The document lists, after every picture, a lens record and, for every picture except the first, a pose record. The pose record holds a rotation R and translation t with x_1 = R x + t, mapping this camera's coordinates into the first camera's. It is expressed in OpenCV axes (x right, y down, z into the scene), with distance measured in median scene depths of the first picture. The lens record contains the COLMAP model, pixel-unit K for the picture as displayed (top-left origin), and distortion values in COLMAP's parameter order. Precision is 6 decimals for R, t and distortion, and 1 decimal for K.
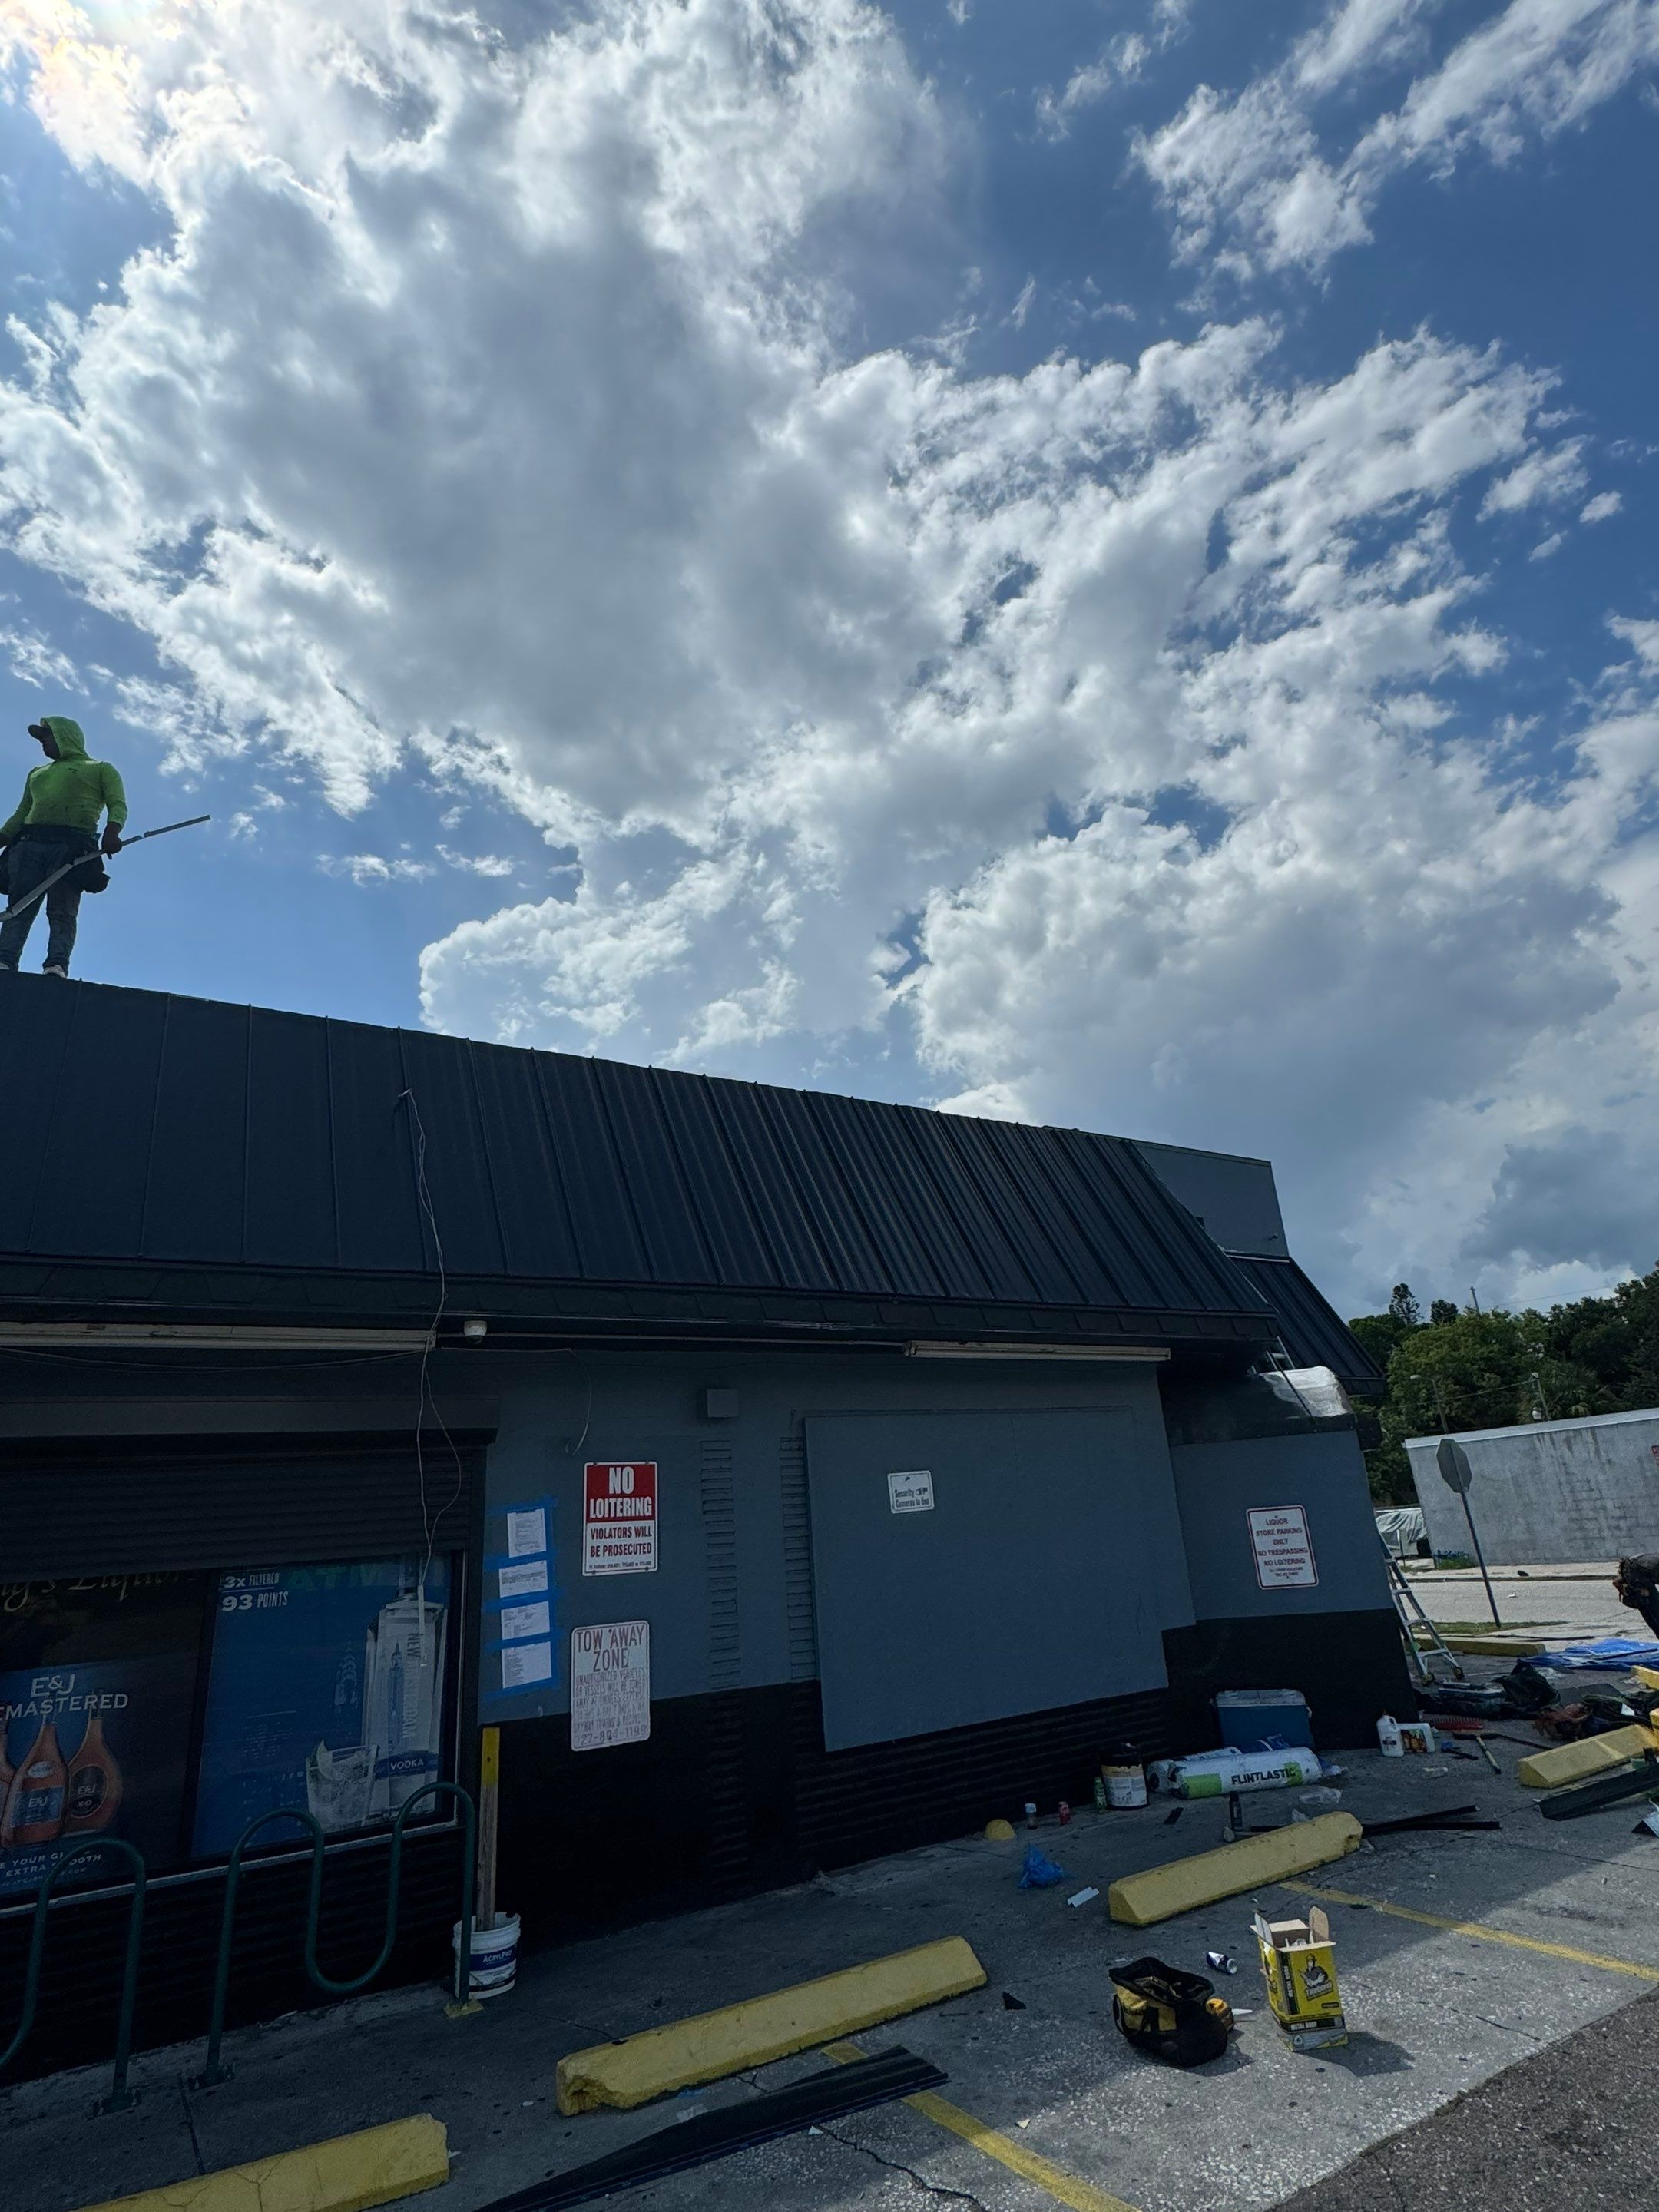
lens RADIAL K [[1149.0, 0, 846.1], [0, 1149.0, 1109.8], [0, 0, 1]] dist [0.002656, 0.000001]
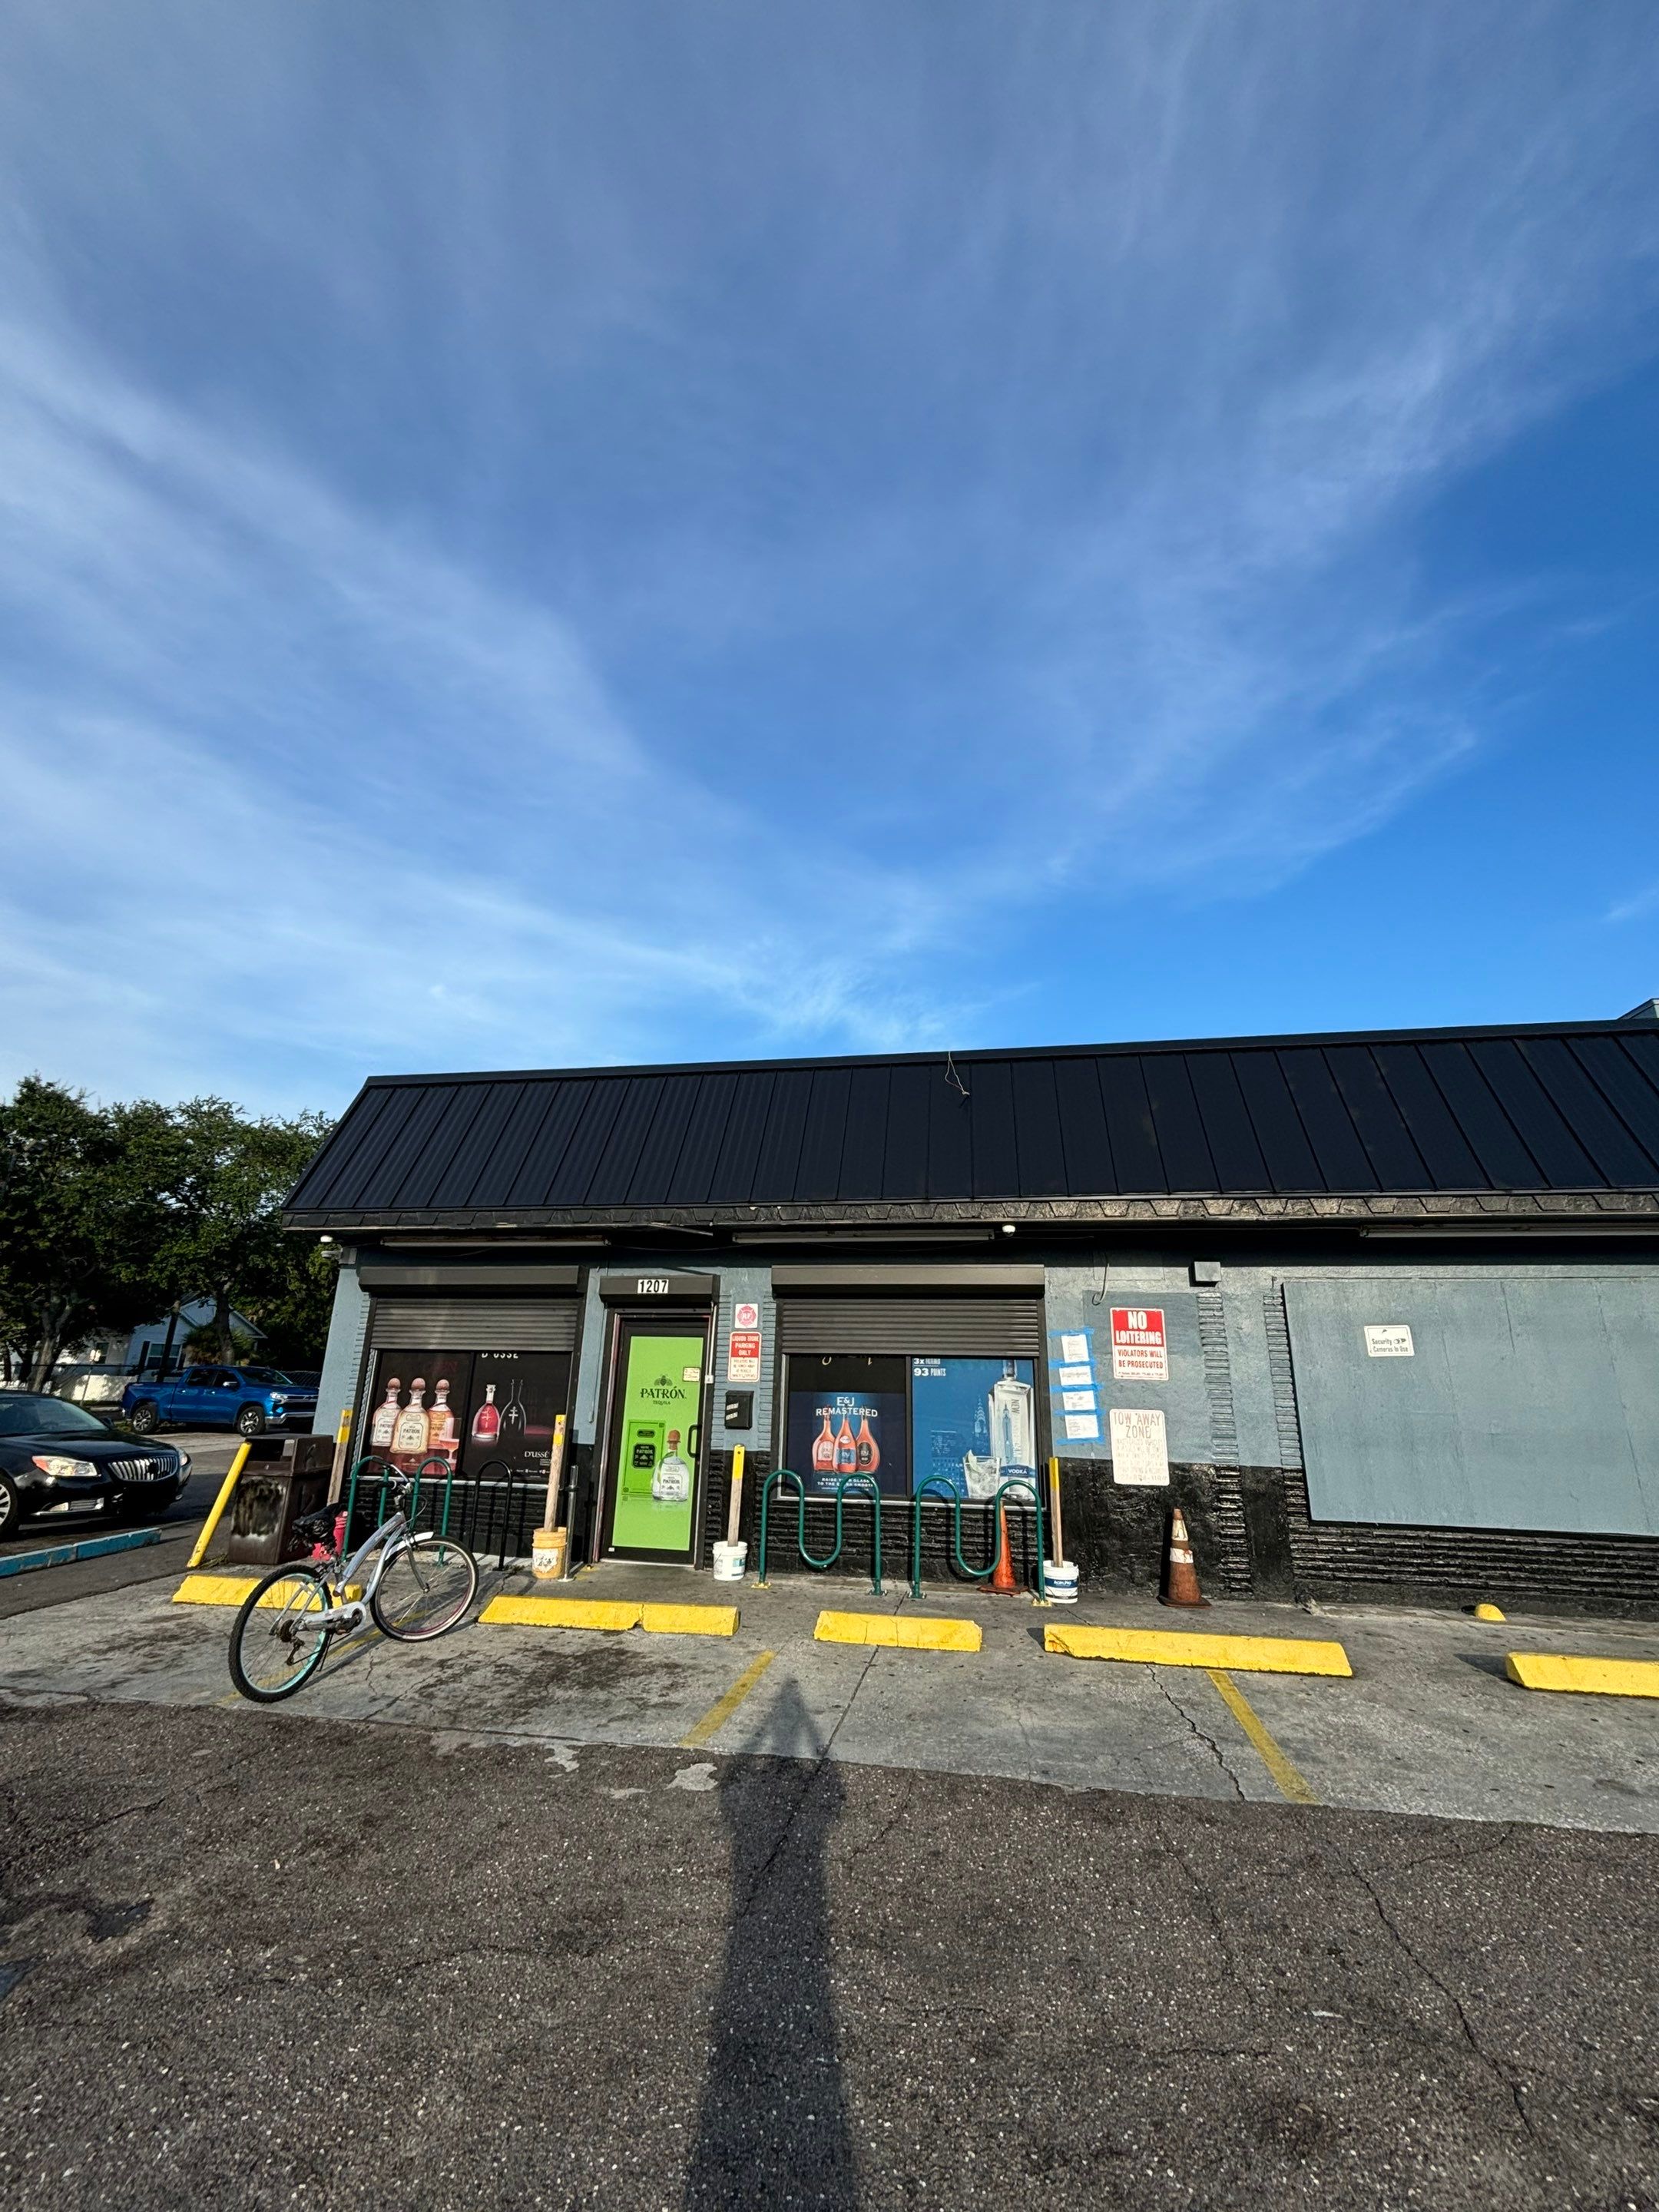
lens RADIAL K [[880.9, 0, 832.5], [0, 880.9, 1113.1], [0, 0, 1]] dist [-0.001336, -0.000114]
pose [[0.740730, -0.102390, -0.663955, 0.333478], [0.163525, 0.986072, 0.030369, -0.055520], [0.651597, -0.131068, 0.747156, -0.113246]]
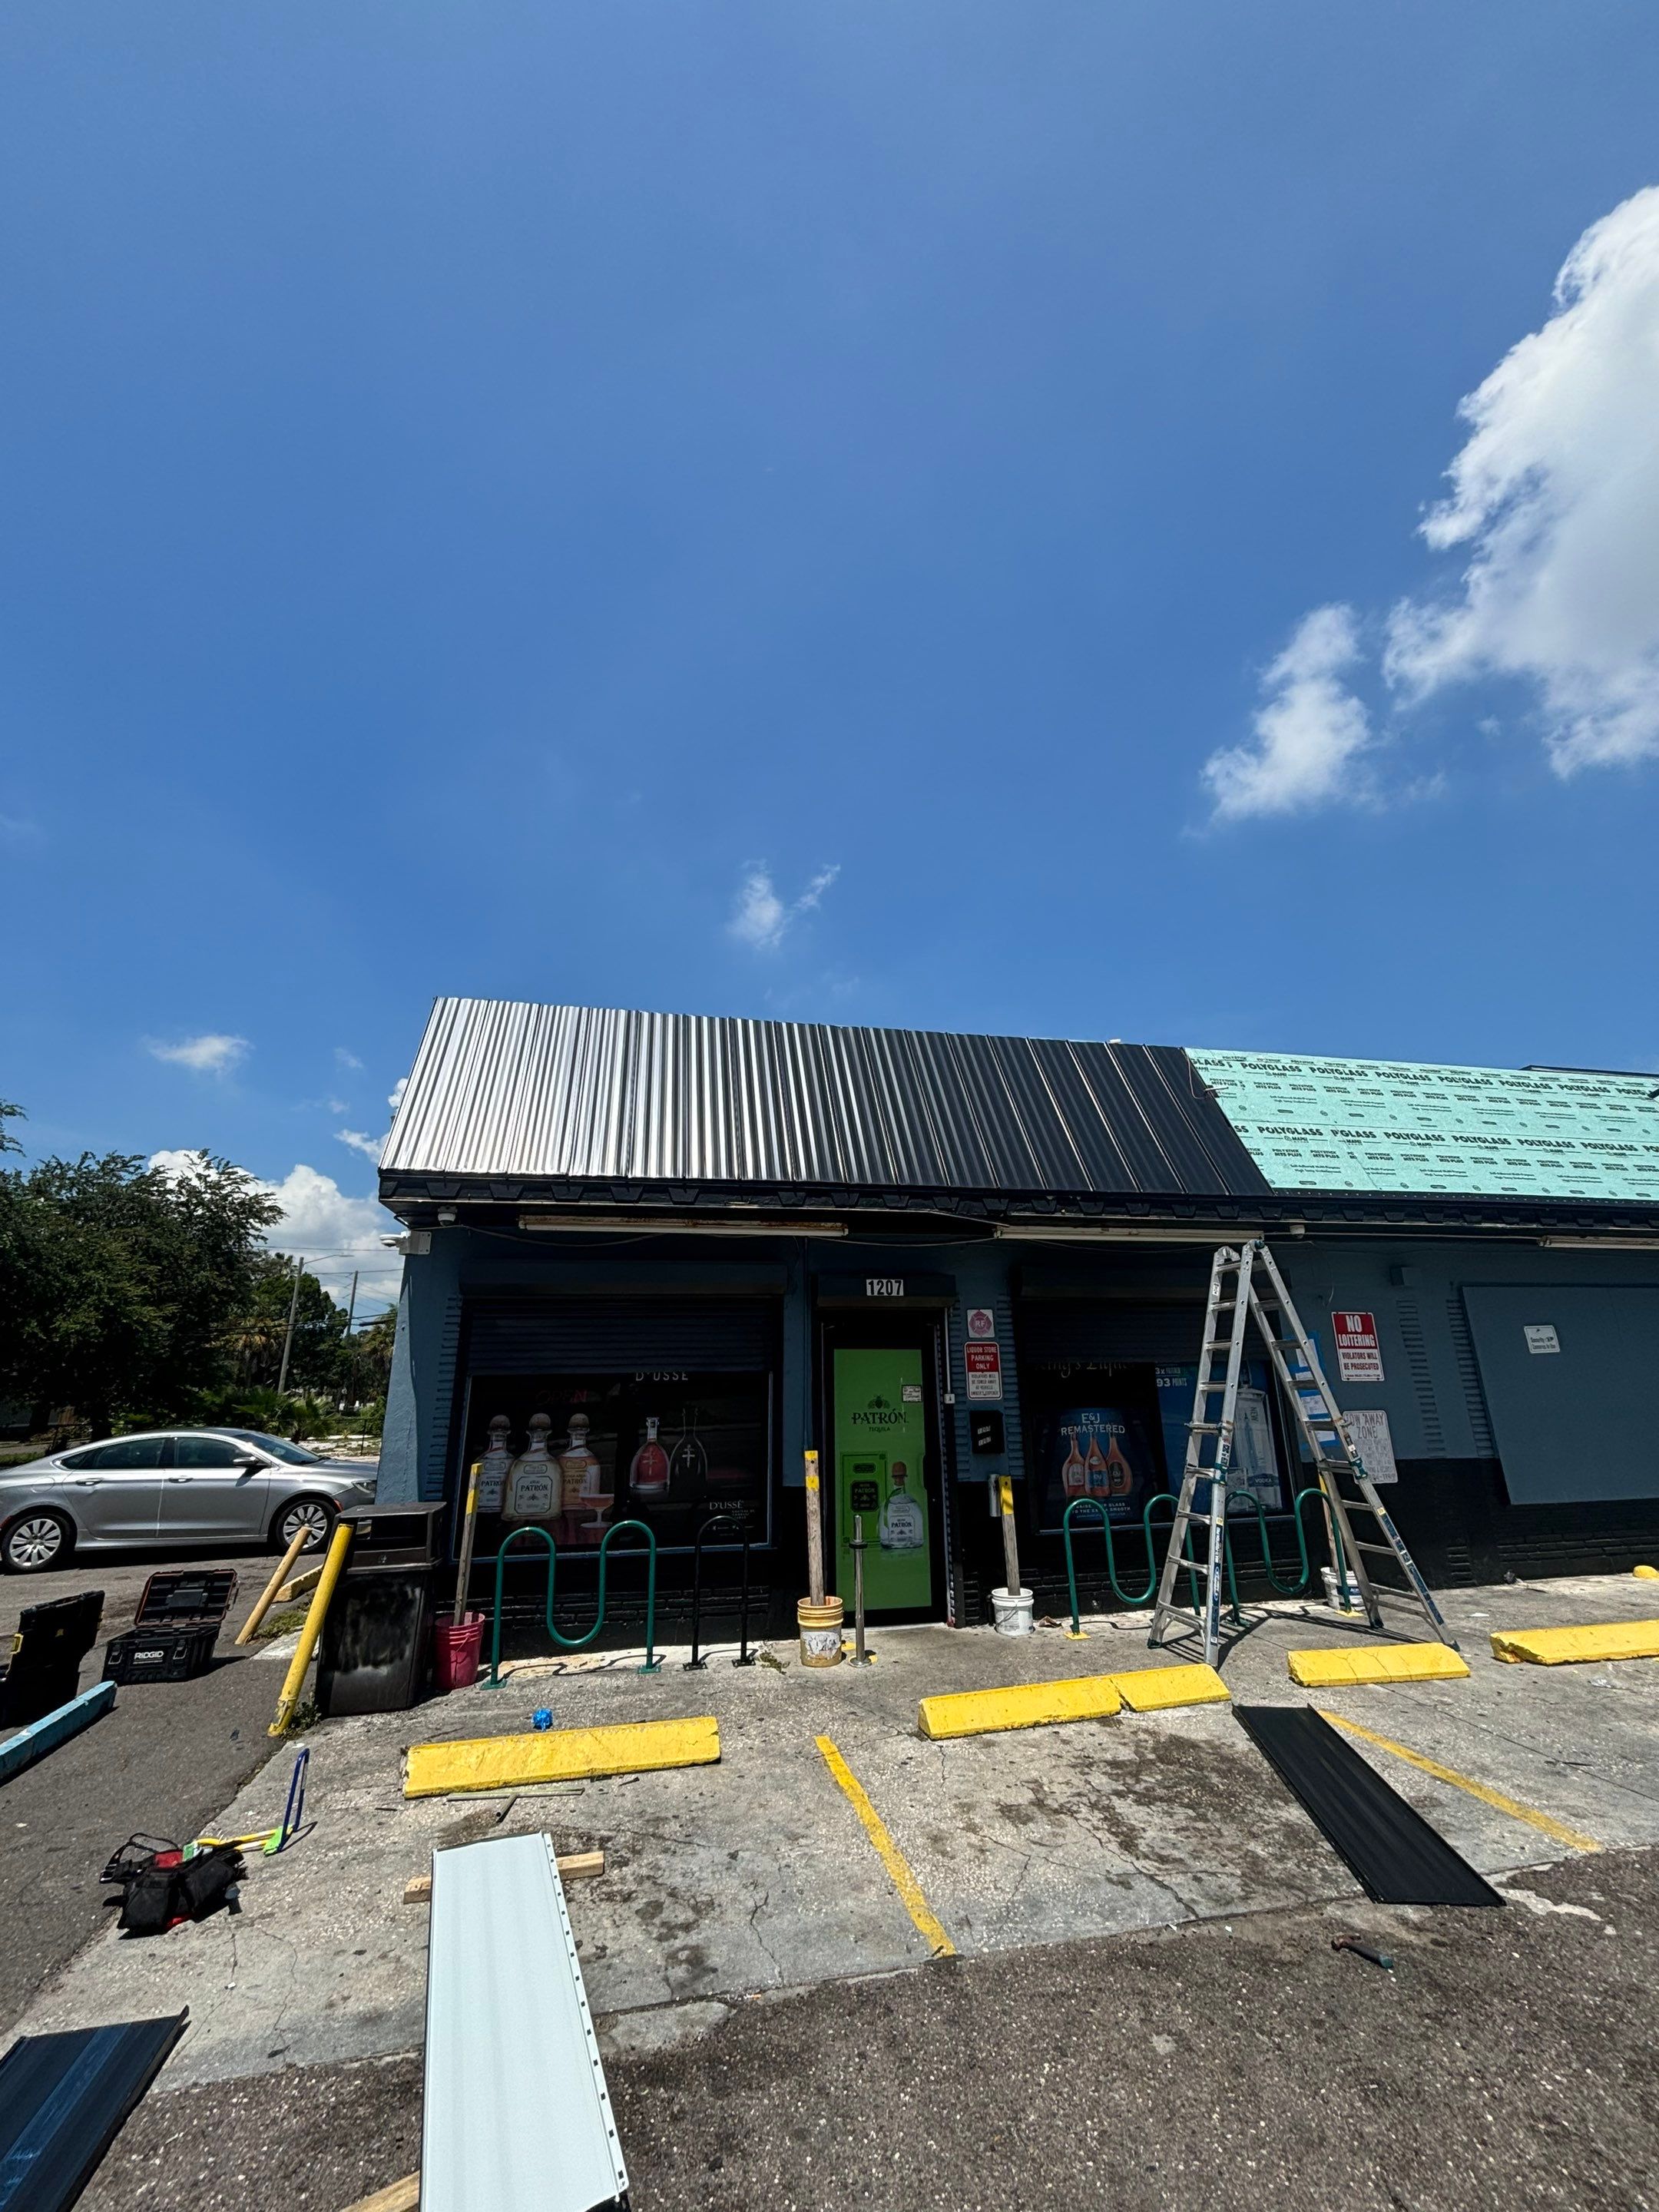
lens RADIAL K [[880.9, 0, 832.5], [0, 880.9, 1113.1], [0, 0, 1]] dist [-0.001336, -0.000114]
pose [[0.937487, -0.043093, -0.345341, -0.467568], [0.068661, 0.995703, 0.062145, -0.095044], [0.341179, -0.081971, 0.936417, -0.374784]]
